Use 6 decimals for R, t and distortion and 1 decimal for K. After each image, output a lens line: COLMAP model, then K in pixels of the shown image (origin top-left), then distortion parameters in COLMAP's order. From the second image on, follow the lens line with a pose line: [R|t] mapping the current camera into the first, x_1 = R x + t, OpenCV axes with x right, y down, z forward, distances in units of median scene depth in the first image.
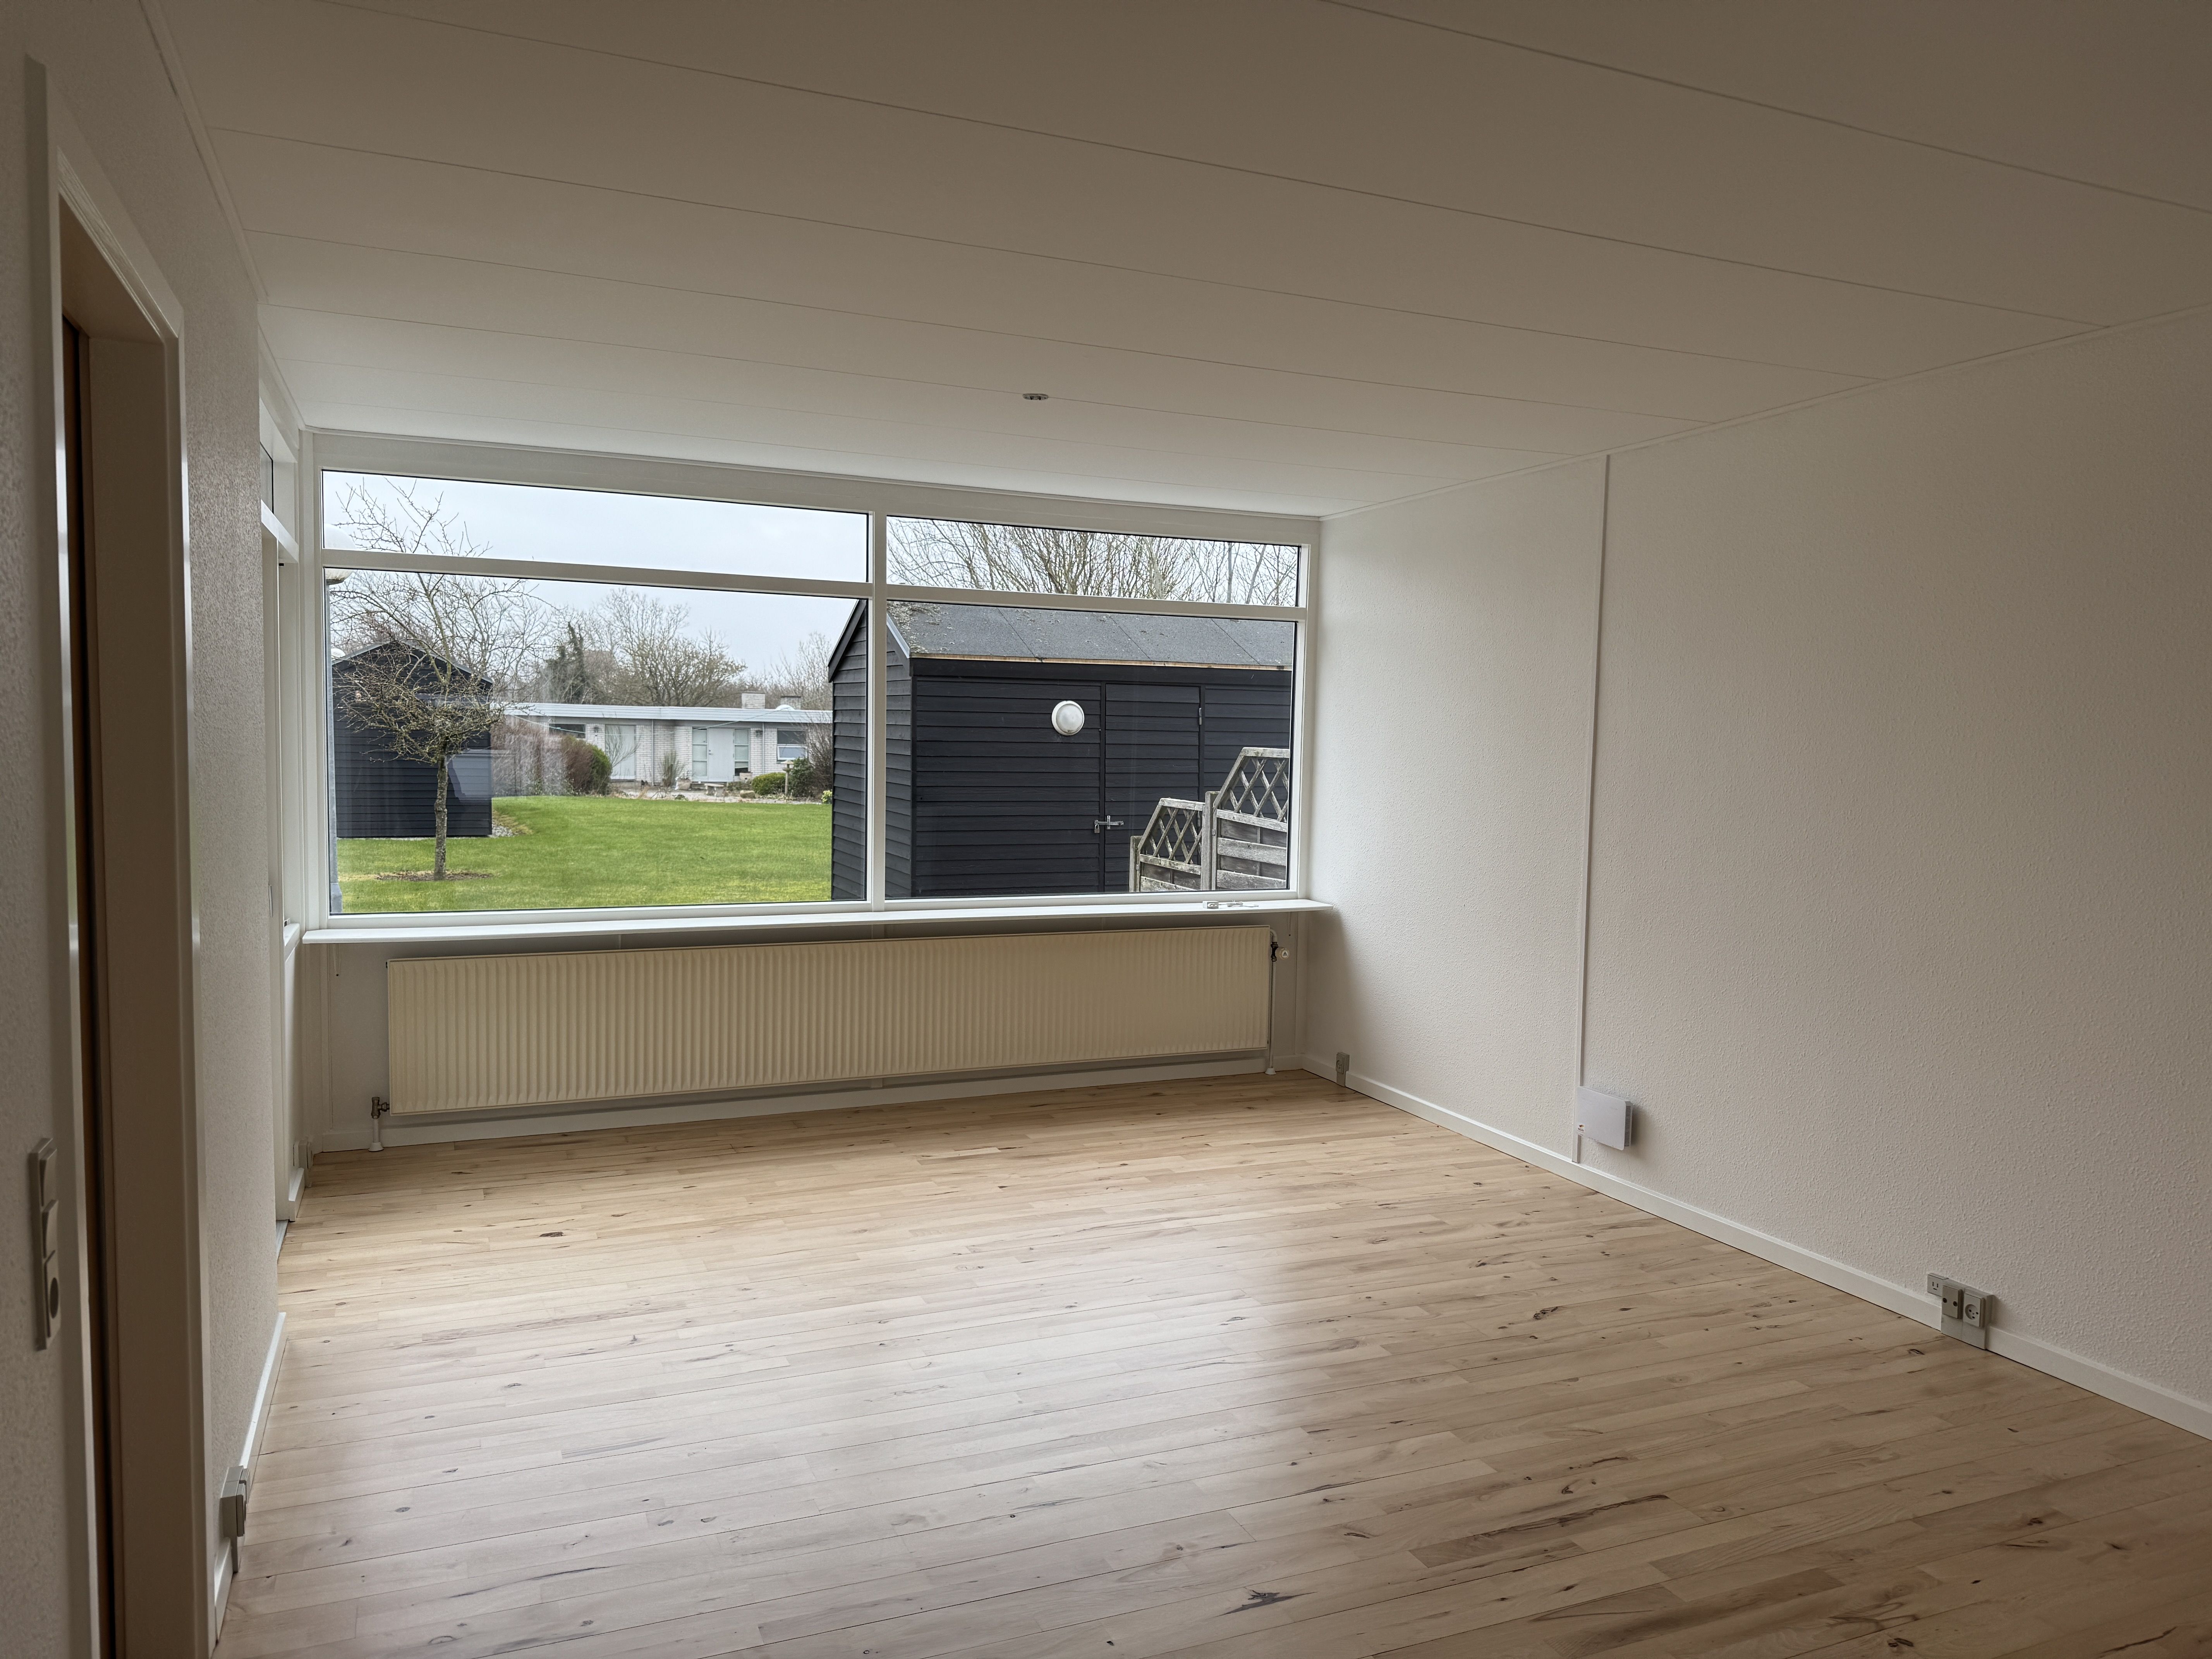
lens RADIAL K [[1537.1, 0, 1106.0], [0, 1537.1, 829.5], [0, 0, 1]] dist [0.172135, -0.318098]
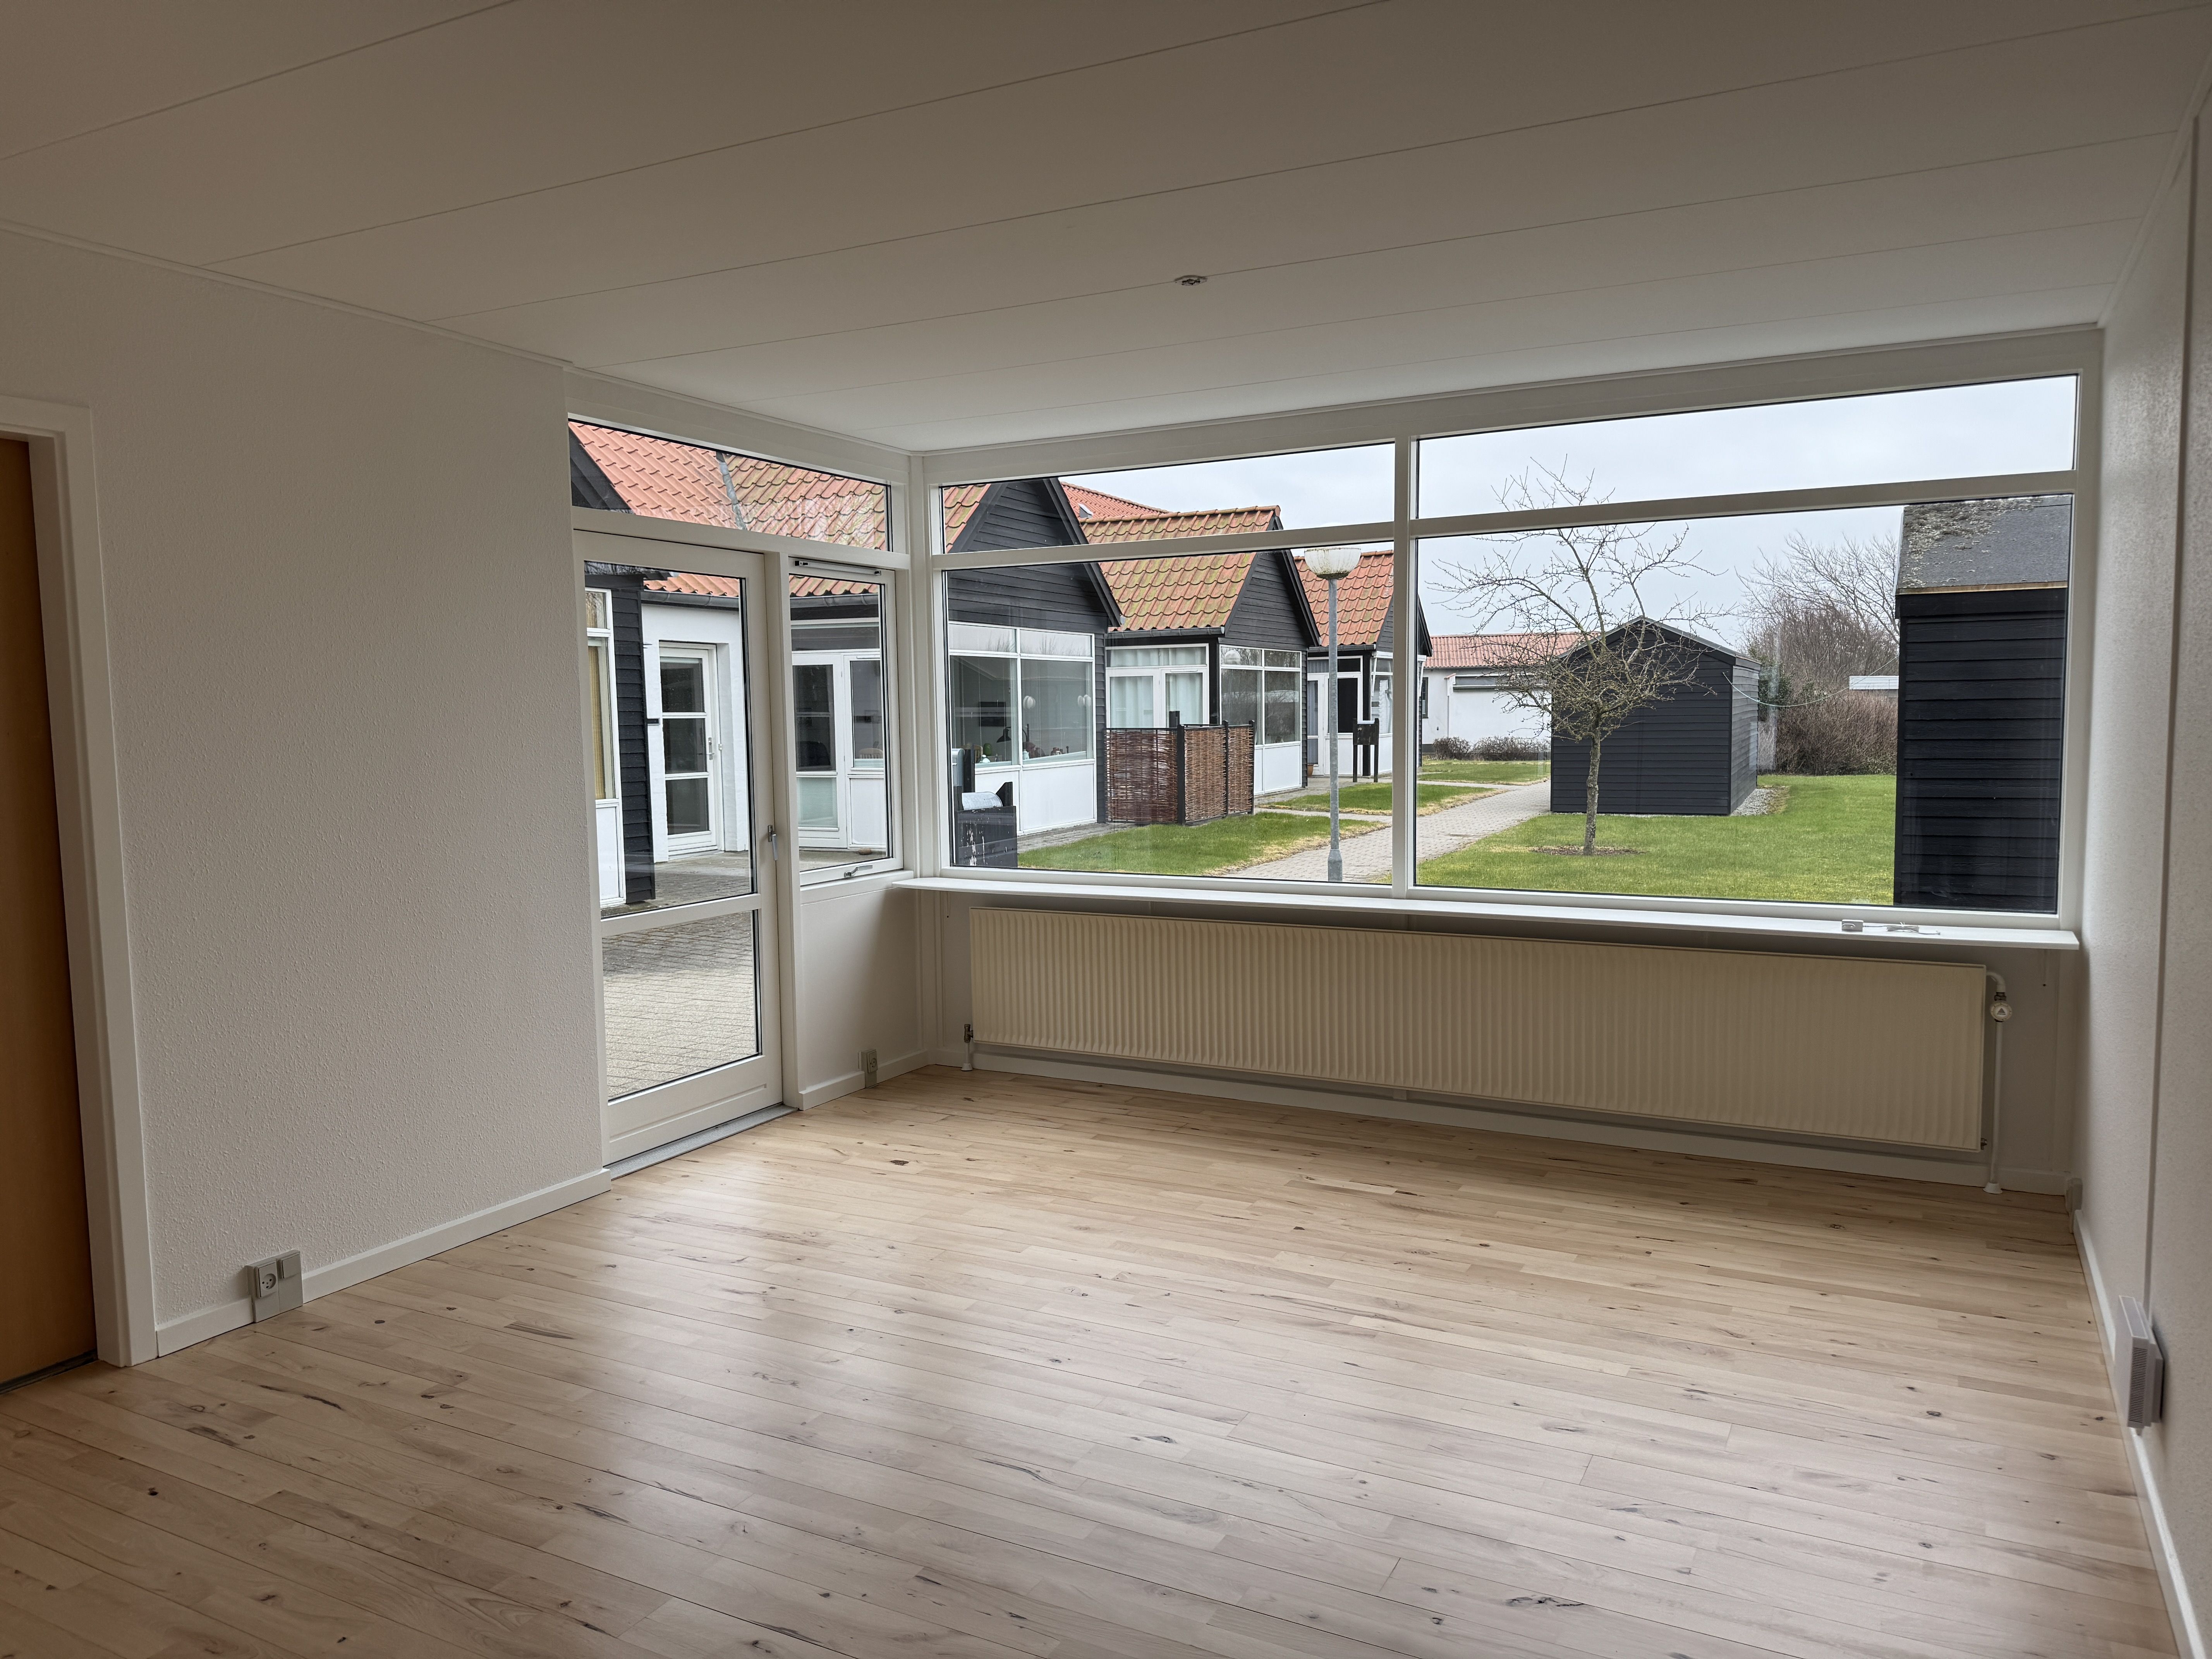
lens RADIAL K [[1537.1, 0, 1106.0], [0, 1537.1, 829.5], [0, 0, 1]] dist [0.172135, -0.318098]
pose [[0.625116, 0.033109, -0.779829, 0.489245], [-0.023793, 0.999444, 0.023360, -0.002576], [0.780169, 0.003952, 0.625557, 0.368439]]
